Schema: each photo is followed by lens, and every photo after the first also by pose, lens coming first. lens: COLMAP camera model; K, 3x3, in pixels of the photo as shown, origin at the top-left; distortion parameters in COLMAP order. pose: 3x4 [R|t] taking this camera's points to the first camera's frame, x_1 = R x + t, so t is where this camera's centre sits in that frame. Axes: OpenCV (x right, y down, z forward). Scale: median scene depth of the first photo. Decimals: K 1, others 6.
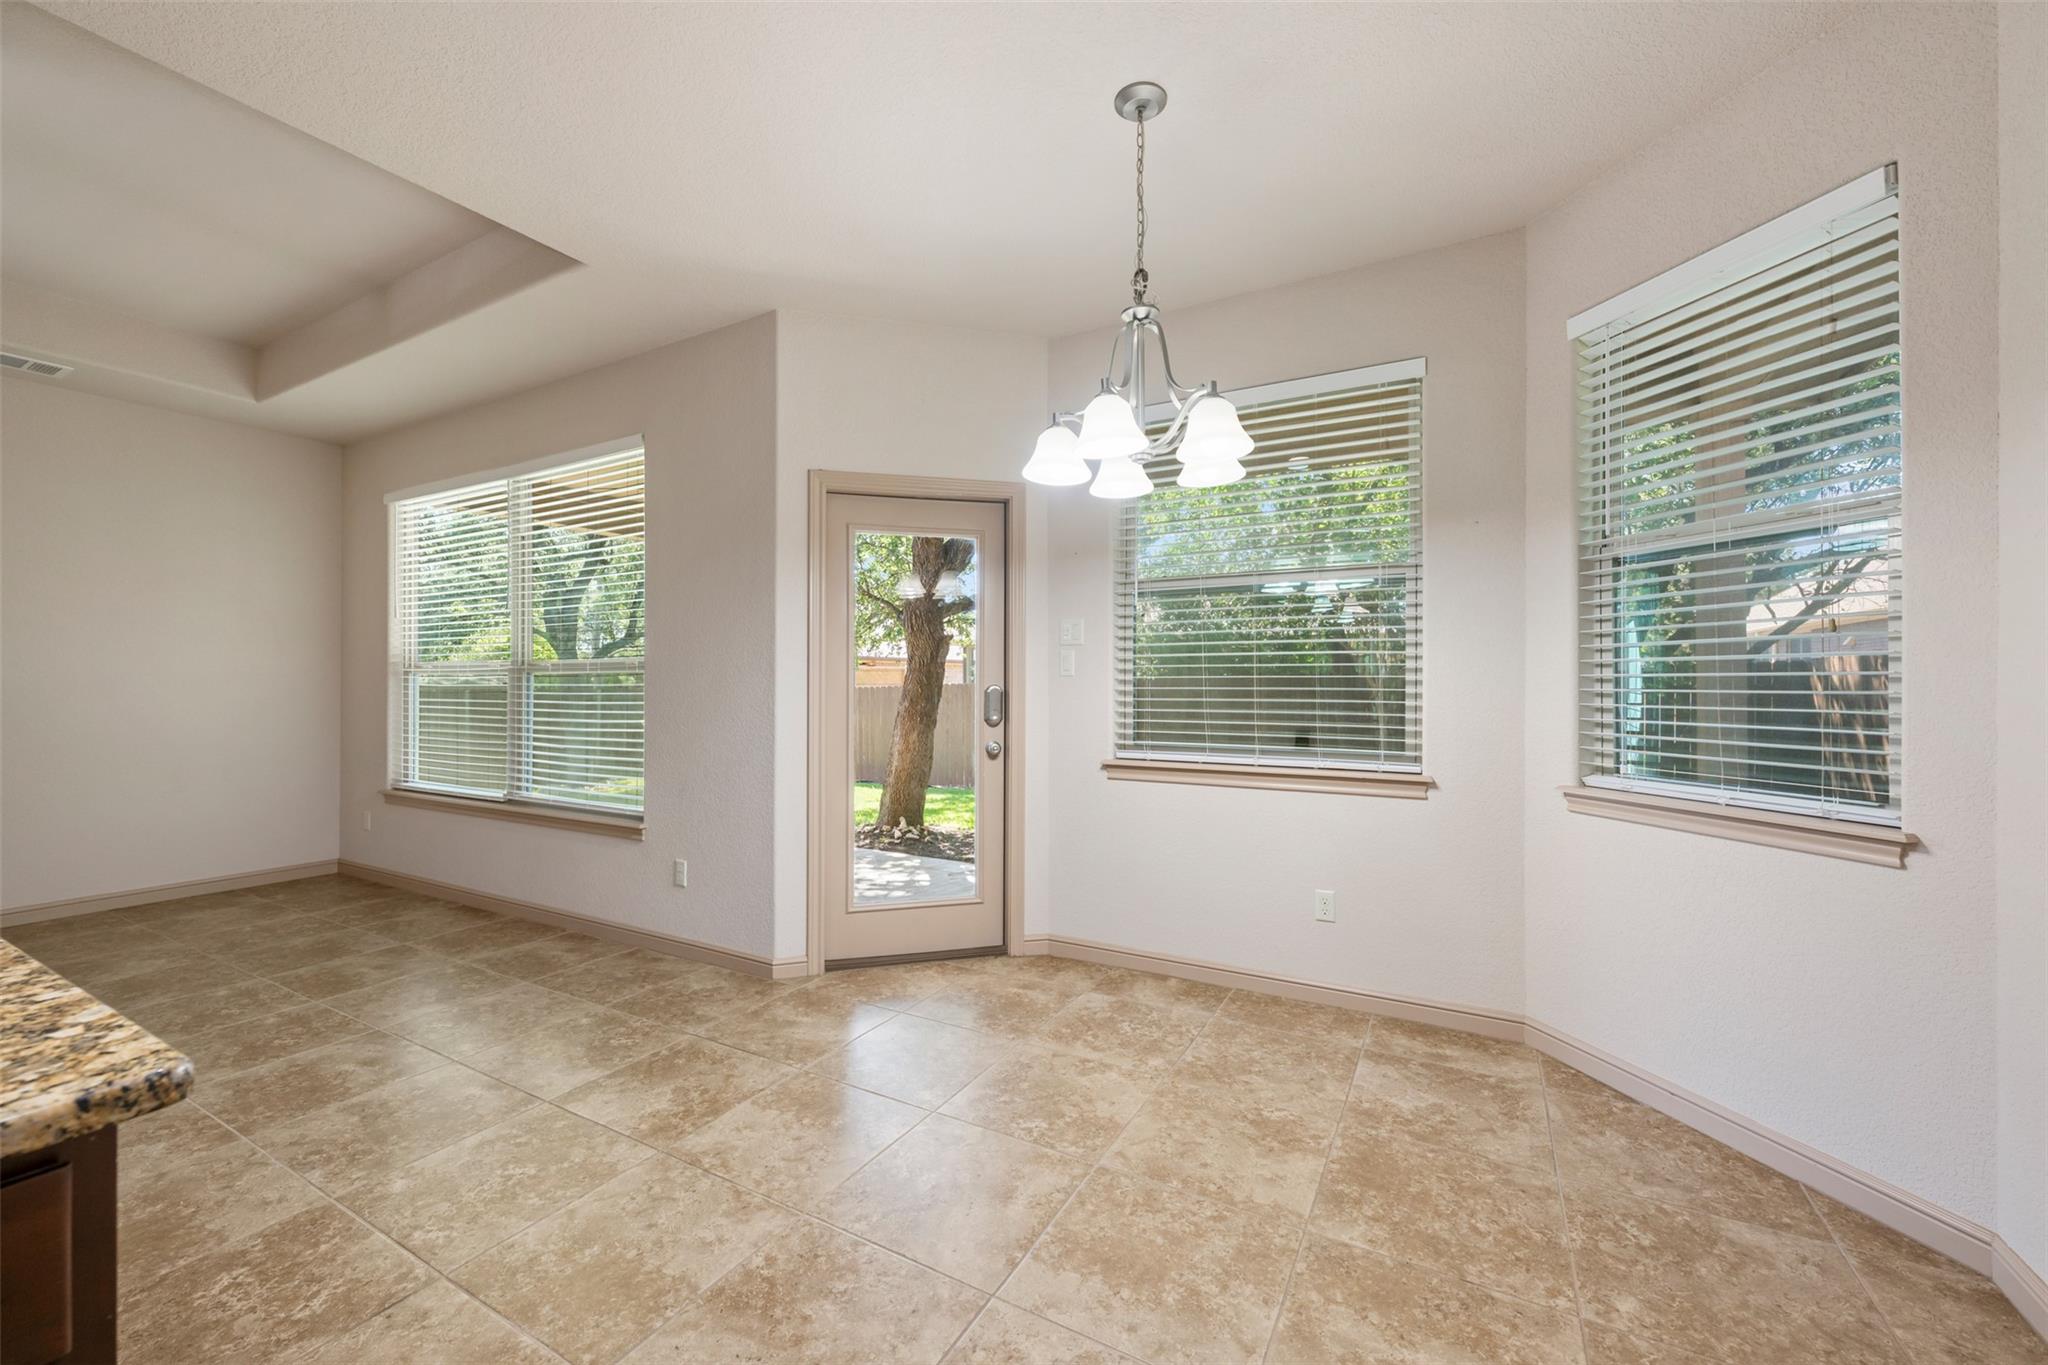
lens RADIAL K [[813.4, 0, 1033.1], [0, 813.4, 673.3], [0, 0, 1]] dist [-0.000580, -0.000088]
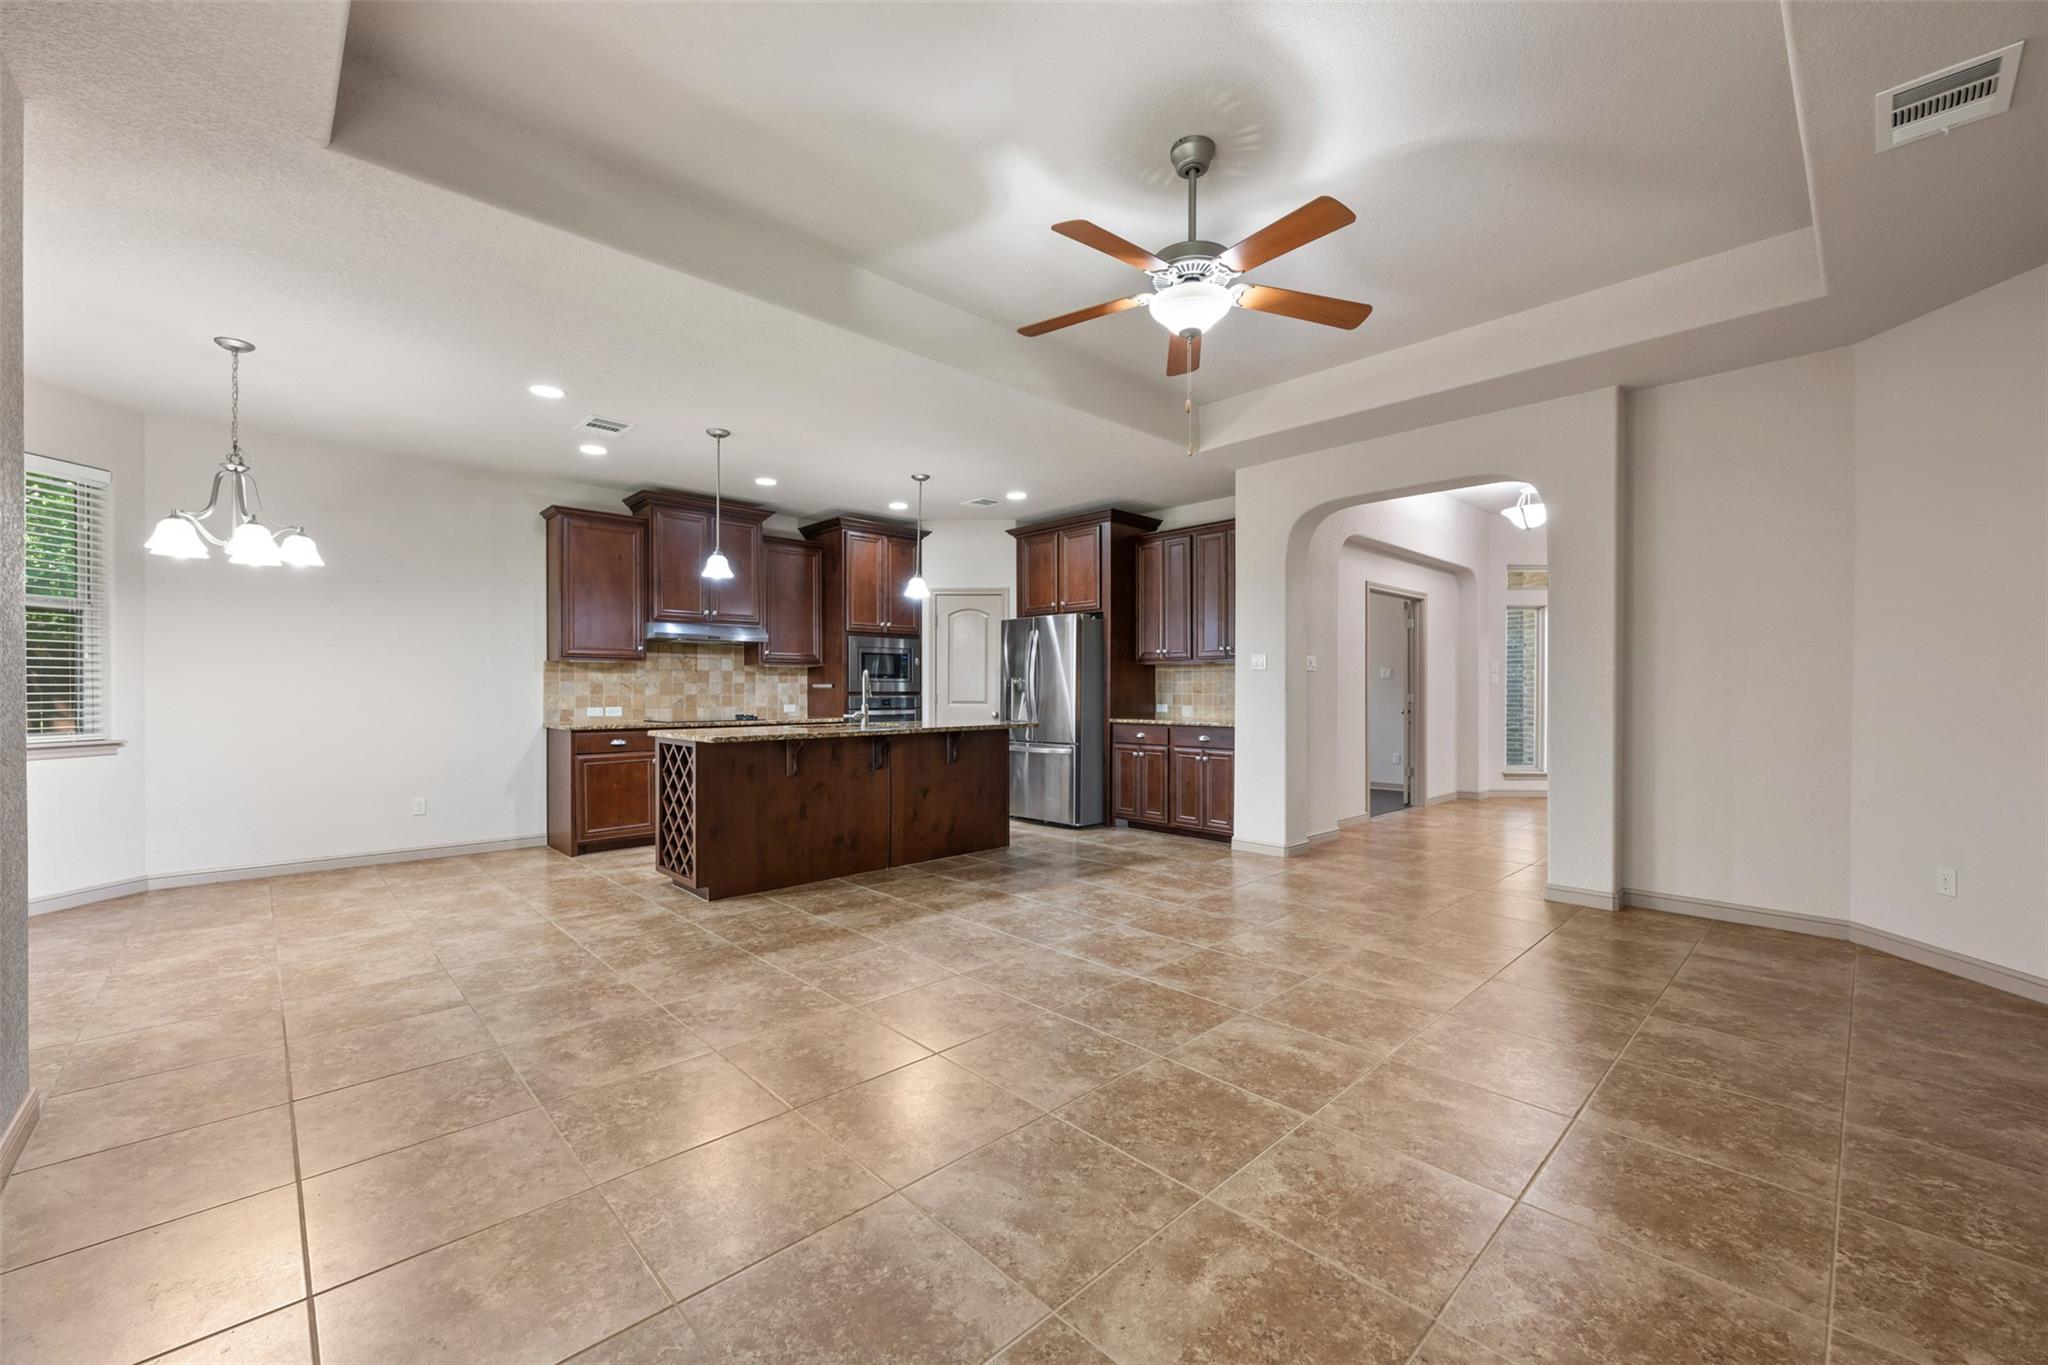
lens RADIAL K [[813.4, 0, 1018.1], [0, 813.4, 693.7], [0, 0, 1]] dist [-0.000580, -0.000088]
pose [[-0.952251, -0.000986, 0.305314, -1.330420], [-0.002212, 0.999991, -0.003670, 0.030996], [-0.305307, -0.004170, -0.952245, 1.439620]]
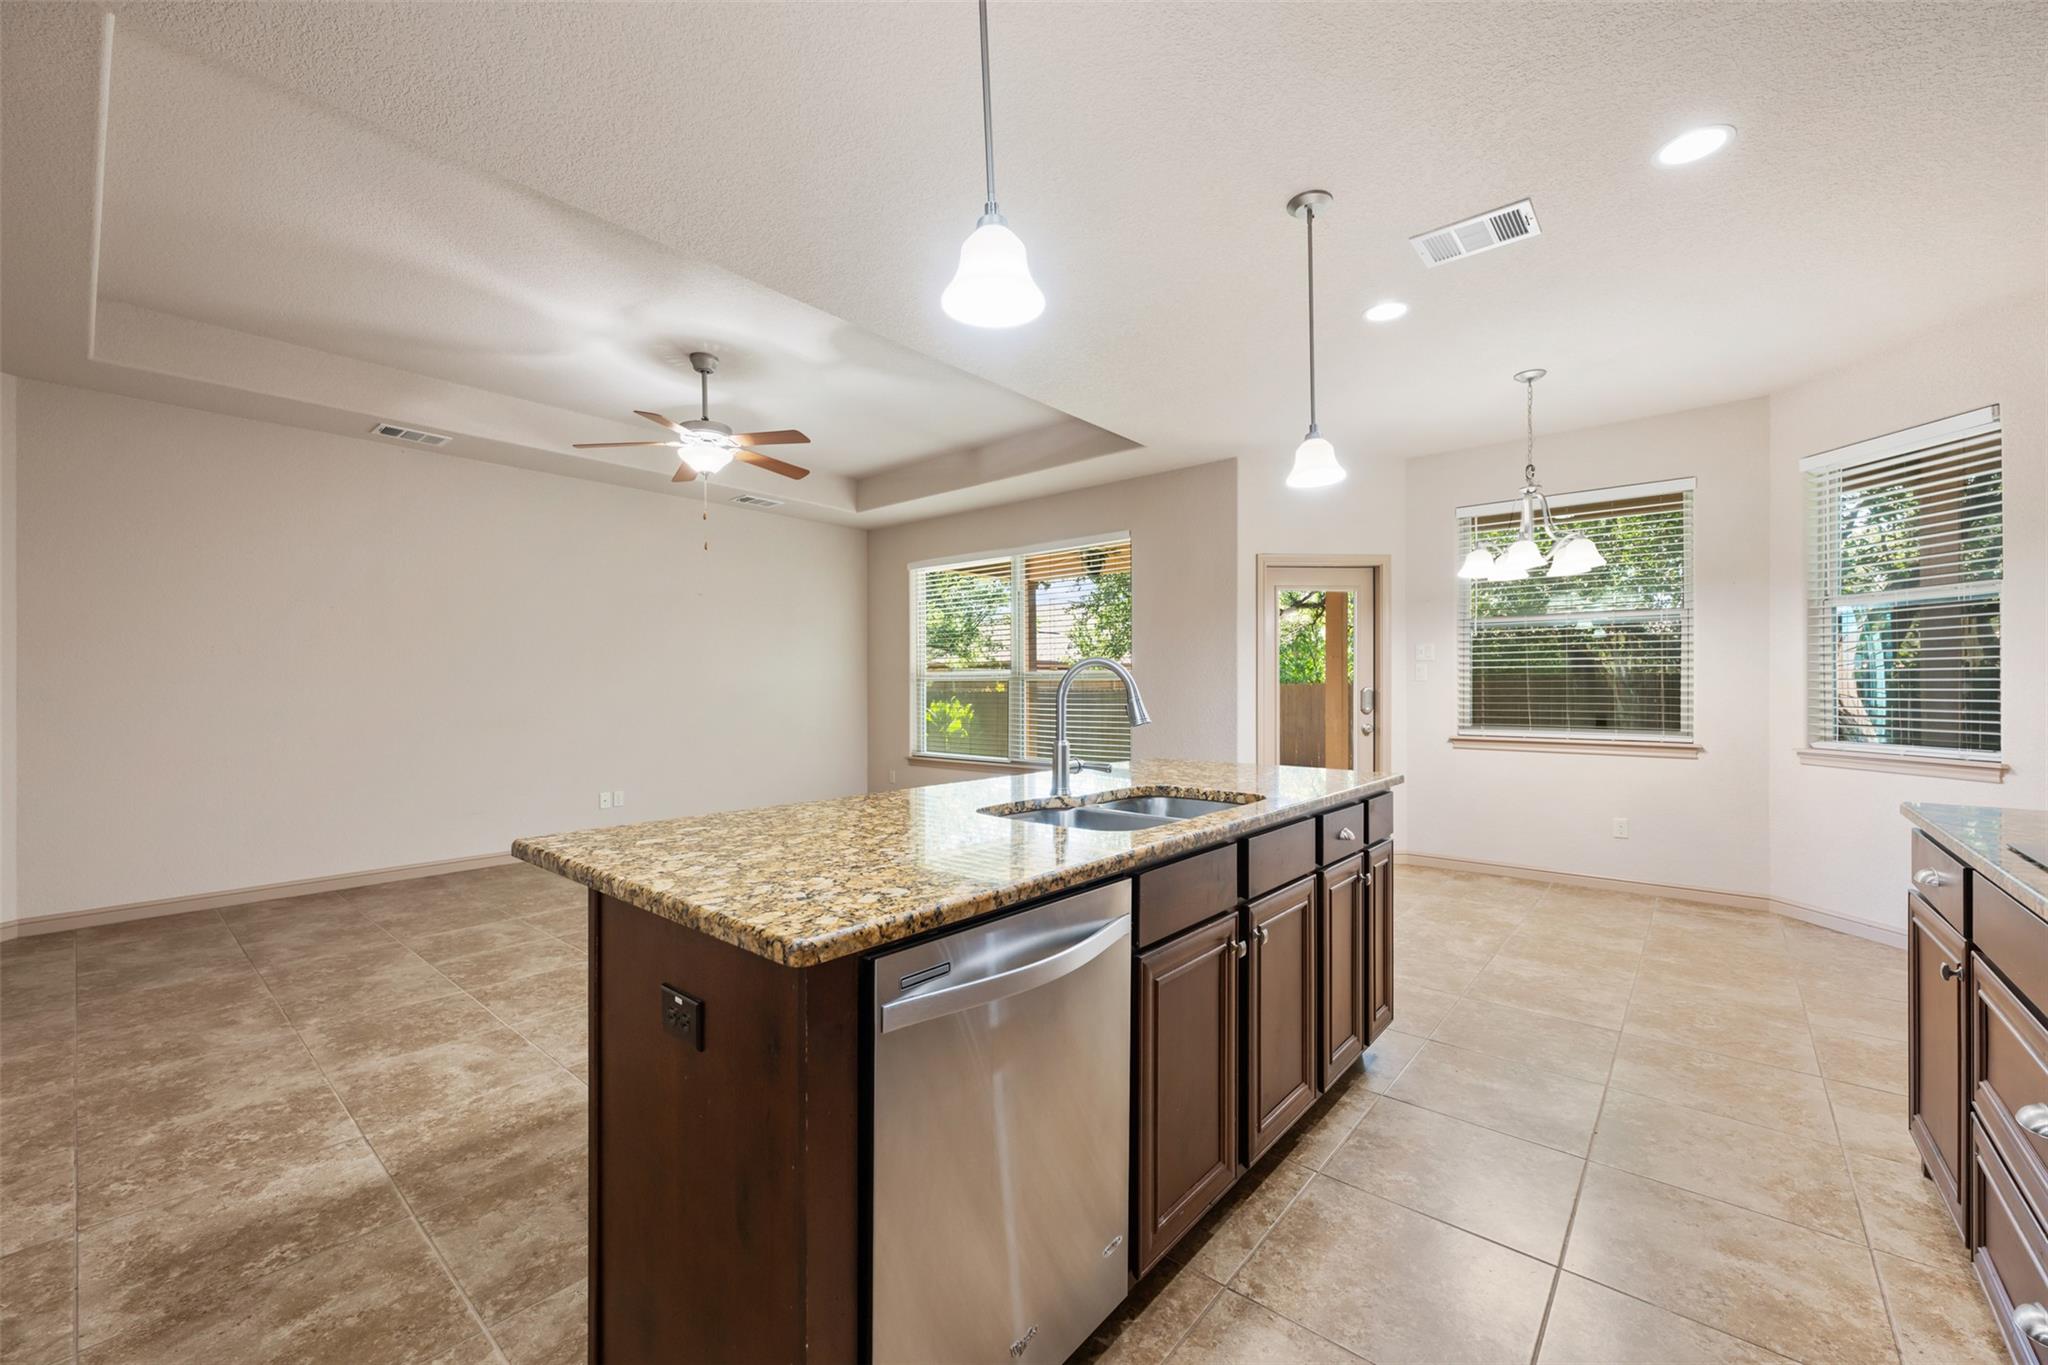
lens RADIAL K [[813.4, 0, 1028.3], [0, 813.4, 682.3], [0, 0, 1]] dist [-0.000580, -0.000088]
pose [[0.981630, -0.002878, -0.190774, -0.434730], [0.003854, 0.999981, 0.004743, -0.005126], [0.190757, -0.005391, 0.981622, -0.707680]]
